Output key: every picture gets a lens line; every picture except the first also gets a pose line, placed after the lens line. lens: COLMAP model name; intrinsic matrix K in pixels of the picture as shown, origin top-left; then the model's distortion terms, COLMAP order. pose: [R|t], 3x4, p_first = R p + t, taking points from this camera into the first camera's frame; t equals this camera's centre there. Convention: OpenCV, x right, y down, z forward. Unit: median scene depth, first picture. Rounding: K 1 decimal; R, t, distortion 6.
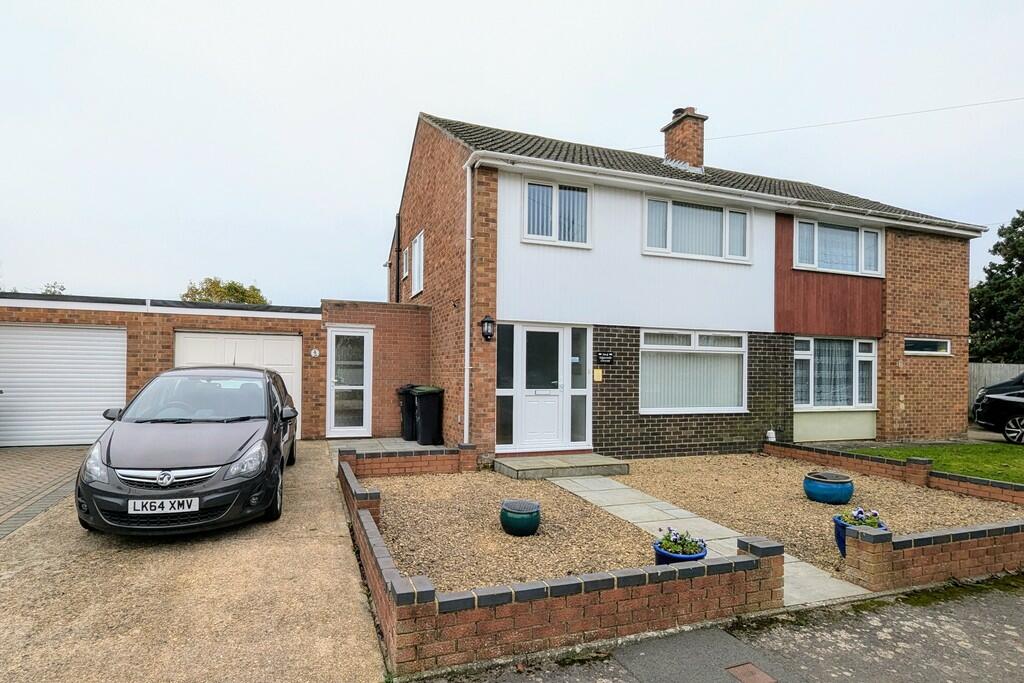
lens RADIAL K [[494.9, 0, 467.7], [0, 494.9, 314.9], [0, 0, 1]] dist [-0.000357, 0.001136]
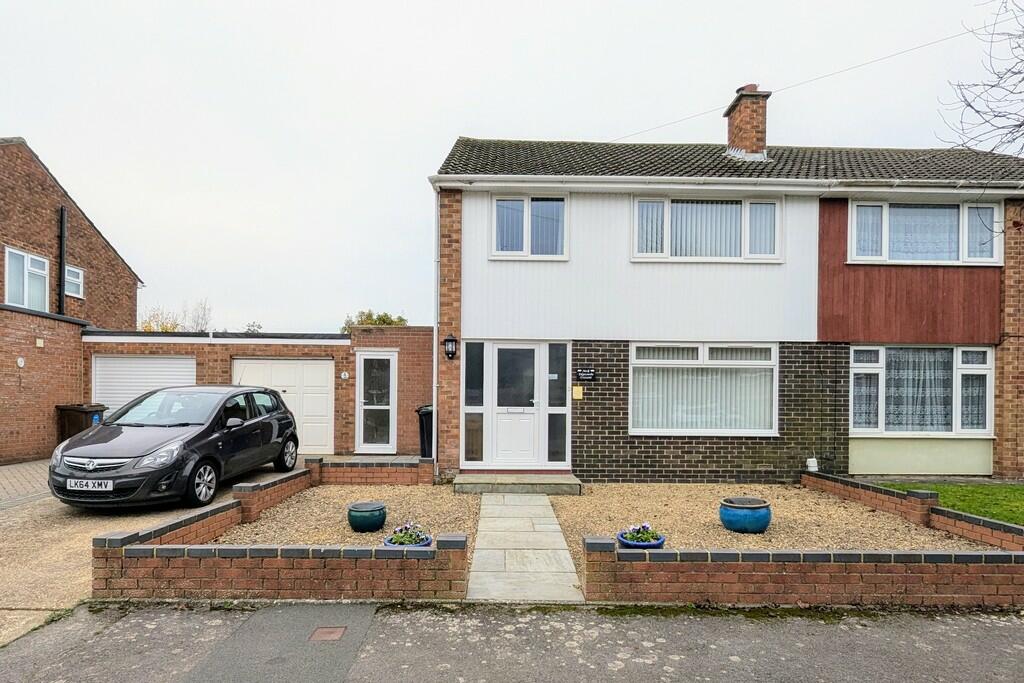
lens RADIAL K [[494.9, 0, 399.1], [0, 494.9, 337.6], [0, 0, 1]] dist [-0.000357, 0.001136]
pose [[0.954839, -0.036513, -0.294870, 0.208027], [0.035813, 0.999328, -0.007775, 0.010688], [0.294956, -0.003137, 0.955506, -0.008741]]
